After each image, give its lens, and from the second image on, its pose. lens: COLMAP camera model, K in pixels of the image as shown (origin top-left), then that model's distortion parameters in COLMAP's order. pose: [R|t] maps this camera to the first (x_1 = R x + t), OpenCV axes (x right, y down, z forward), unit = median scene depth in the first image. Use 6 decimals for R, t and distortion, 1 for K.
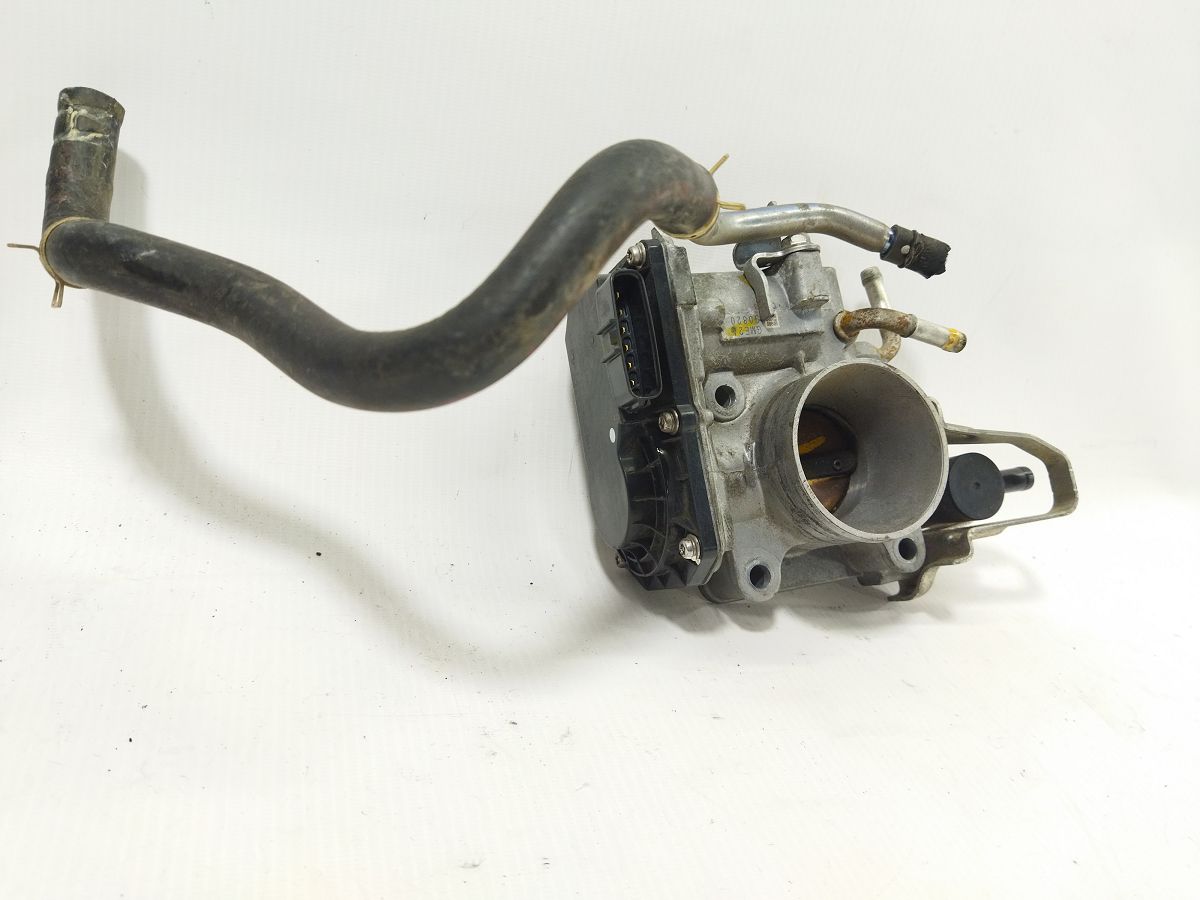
lens RADIAL K [[939.1, 0, 600.0], [0, 939.1, 450.0], [0, 0, 1]] dist [-0.007866, -0.001805]
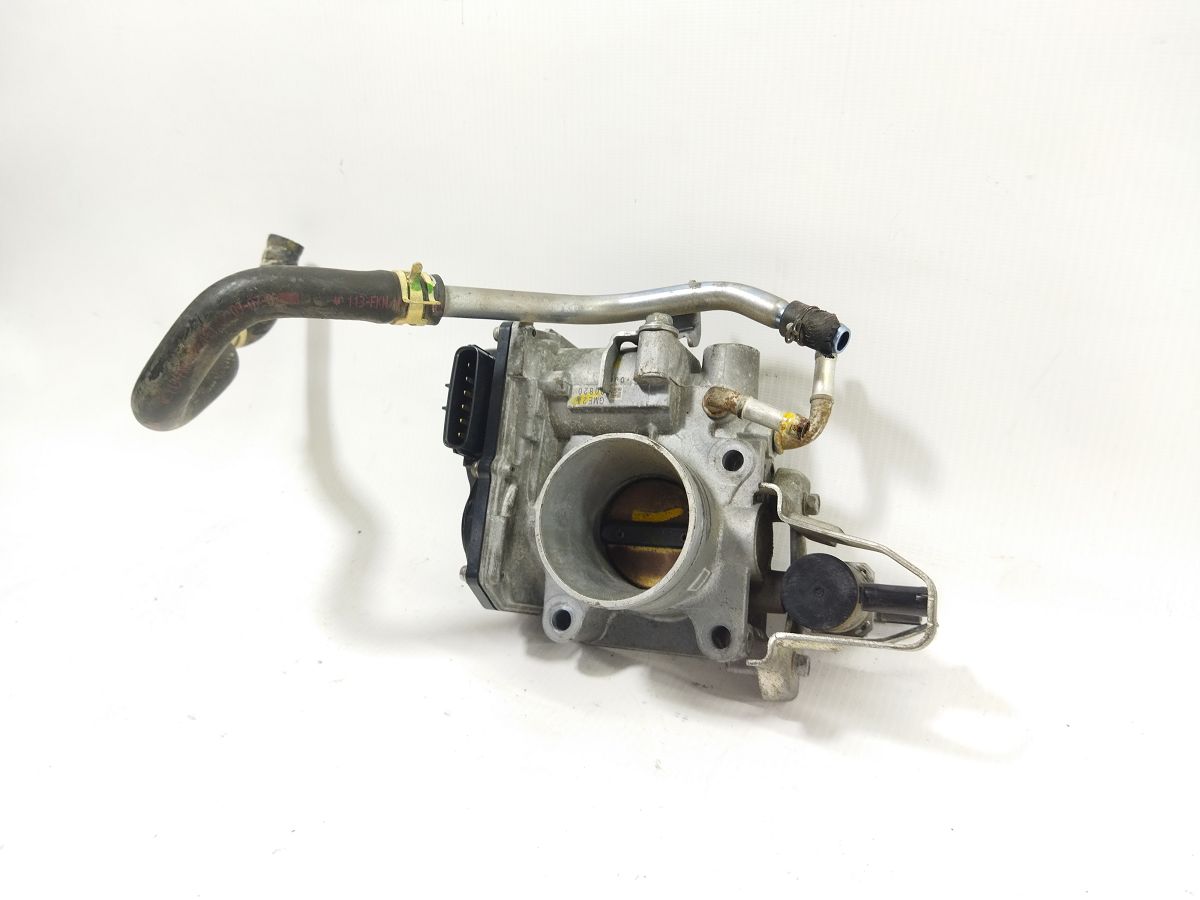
lens RADIAL K [[960.6, 0, 600.0], [0, 960.6, 450.0], [0, 0, 1]] dist [0.003968, 0.000224]
pose [[0.663190, 0.103621, -0.741243, 1.005659], [-0.136990, 0.990445, 0.015893, -0.087661], [0.735808, 0.091002, 0.671048, 0.244493]]
